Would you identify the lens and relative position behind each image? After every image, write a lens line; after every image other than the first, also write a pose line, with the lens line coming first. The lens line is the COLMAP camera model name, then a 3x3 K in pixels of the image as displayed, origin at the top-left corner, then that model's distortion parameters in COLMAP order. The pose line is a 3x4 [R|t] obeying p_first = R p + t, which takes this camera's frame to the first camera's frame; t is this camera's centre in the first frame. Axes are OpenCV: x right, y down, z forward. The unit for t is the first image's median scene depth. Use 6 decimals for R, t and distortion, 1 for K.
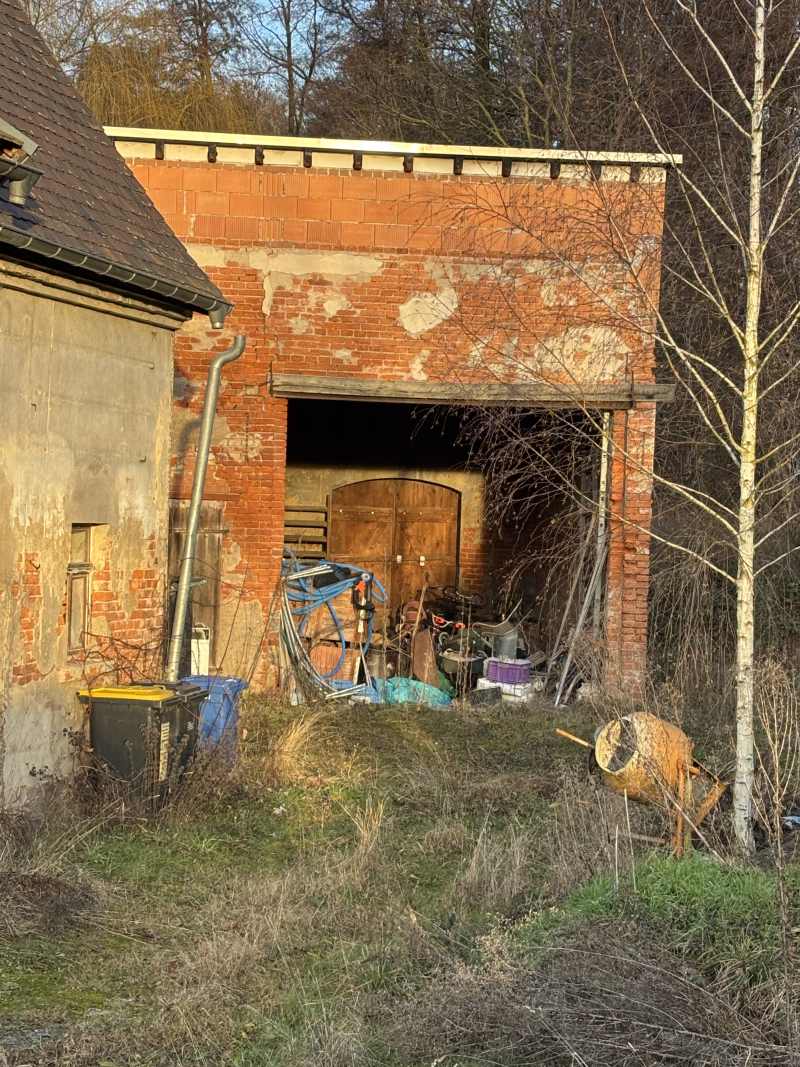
lens RADIAL K [[2404.9, 0, 400.0], [0, 2404.9, 533.5], [0, 0, 1]] dist [0.712819, -8.501254]
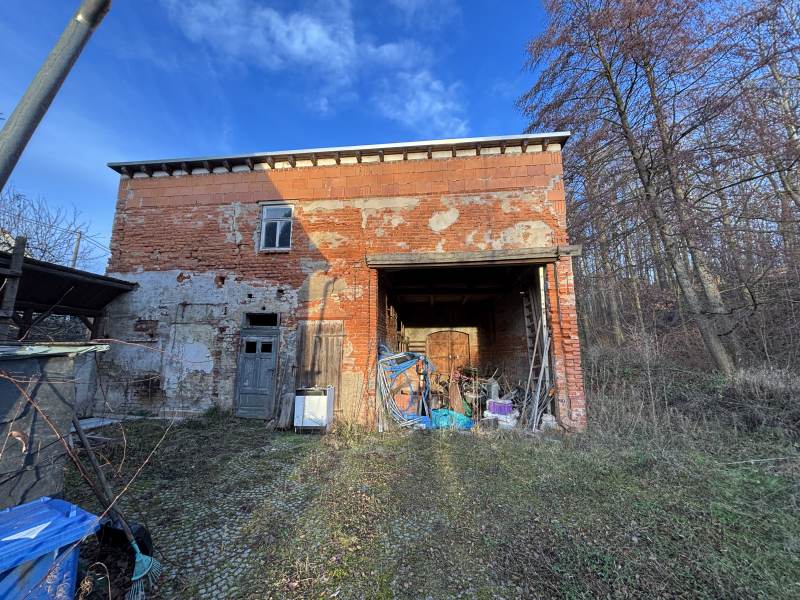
lens RADIAL K [[319.2, 0, 400.0], [0, 319.2, 300.0], [0, 0, 1]] dist [0.028493, 0.000020]
pose [[0.981532, -0.067585, -0.178963, 0.019002], [0.032600, 0.980922, -0.191647, 0.021465], [0.188502, 0.182273, 0.965010, 0.752106]]
